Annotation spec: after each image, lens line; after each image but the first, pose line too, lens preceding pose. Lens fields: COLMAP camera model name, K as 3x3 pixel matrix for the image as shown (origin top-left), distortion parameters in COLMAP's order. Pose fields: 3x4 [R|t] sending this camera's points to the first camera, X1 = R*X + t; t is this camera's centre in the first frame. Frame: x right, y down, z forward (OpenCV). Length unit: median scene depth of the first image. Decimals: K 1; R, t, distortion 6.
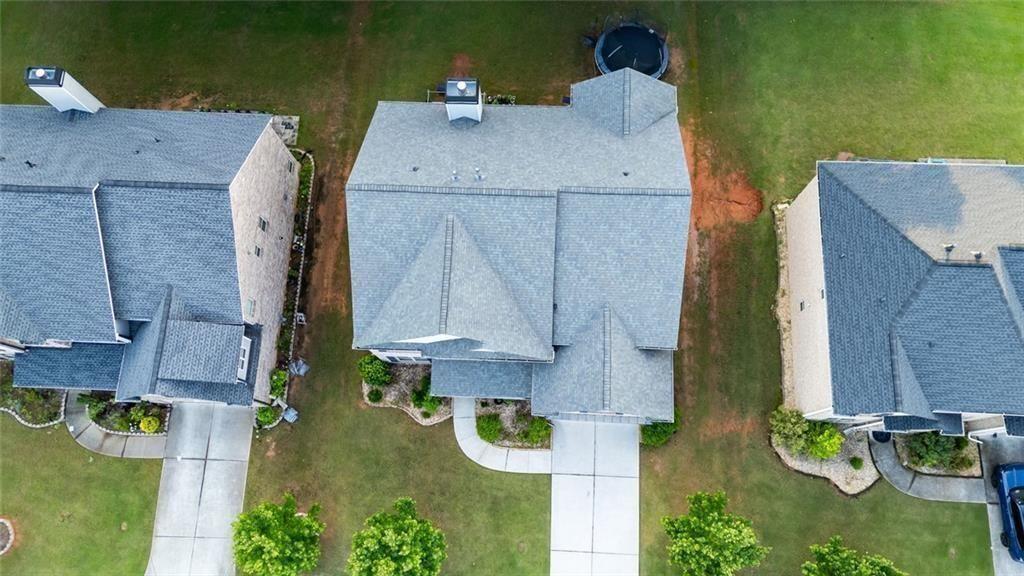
lens RADIAL K [[757.2, 0, 509.6], [0, 757.2, 294.5], [0, 0, 1]] dist [0.076550, -0.059223]
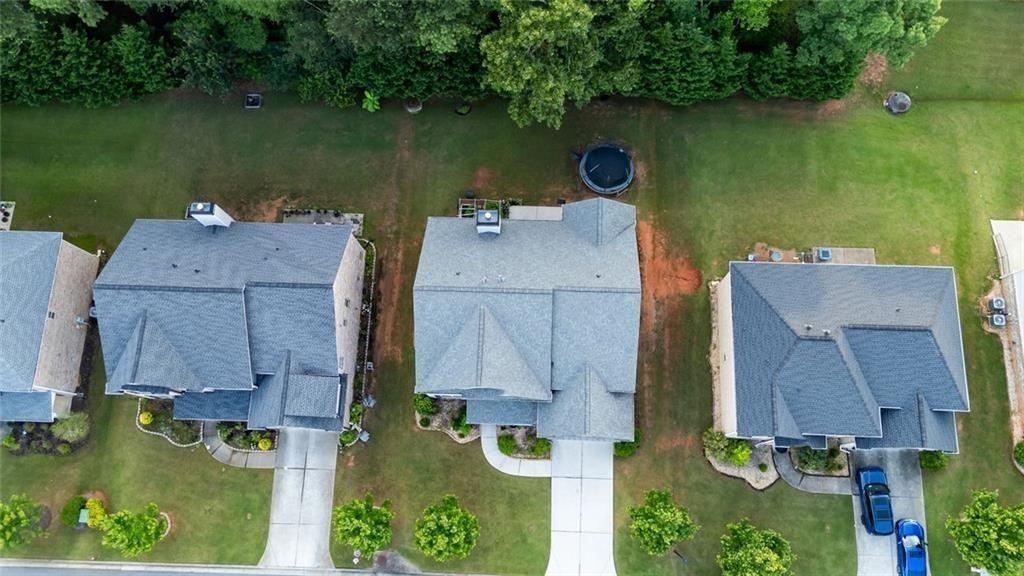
lens RADIAL K [[757.2, 0, 512.2], [0, 757.2, 291.9], [0, 0, 1]] dist [0.076550, -0.059223]
pose [[0.999959, -0.008746, 0.002399, -0.017820], [0.008748, 0.999962, -0.000691, -0.107325], [-0.002393, 0.000712, 0.999997, -0.412071]]
